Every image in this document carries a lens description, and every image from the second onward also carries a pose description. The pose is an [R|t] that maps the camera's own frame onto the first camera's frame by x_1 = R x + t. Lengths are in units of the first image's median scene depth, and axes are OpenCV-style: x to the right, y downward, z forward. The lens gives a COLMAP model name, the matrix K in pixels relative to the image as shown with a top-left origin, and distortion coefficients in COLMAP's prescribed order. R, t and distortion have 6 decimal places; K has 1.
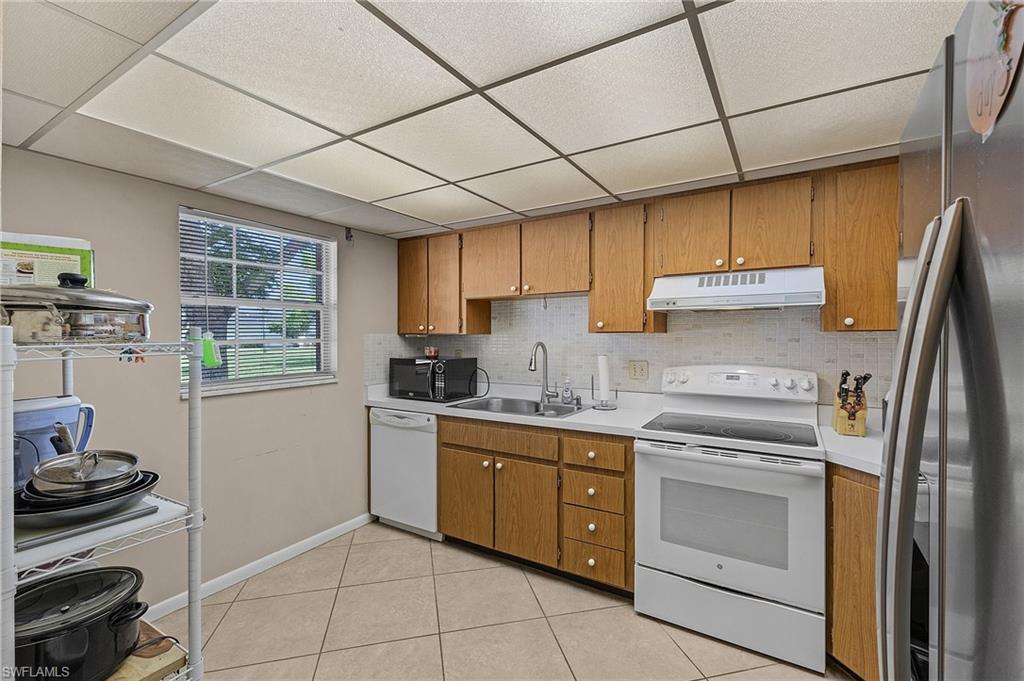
lens RADIAL K [[447.1, 0, 511.7], [0, 447.1, 340.5], [0, 0, 1]] dist [0.008627, -0.000107]
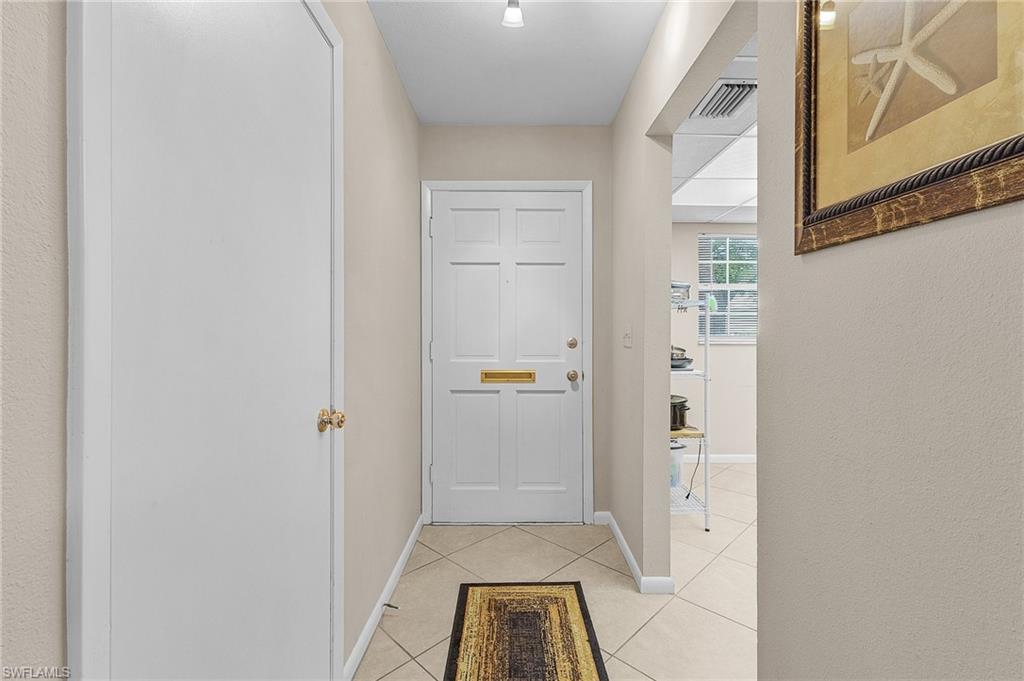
lens RADIAL K [[447.1, 0, 513.1], [0, 447.1, 334.5], [0, 0, 1]] dist [0.008627, -0.000107]
pose [[0.531201, 0.005428, -0.847229, 0.358999], [-0.007069, 0.999973, 0.001975, 0.093226], [0.847217, 0.004940, 0.531225, -0.536201]]
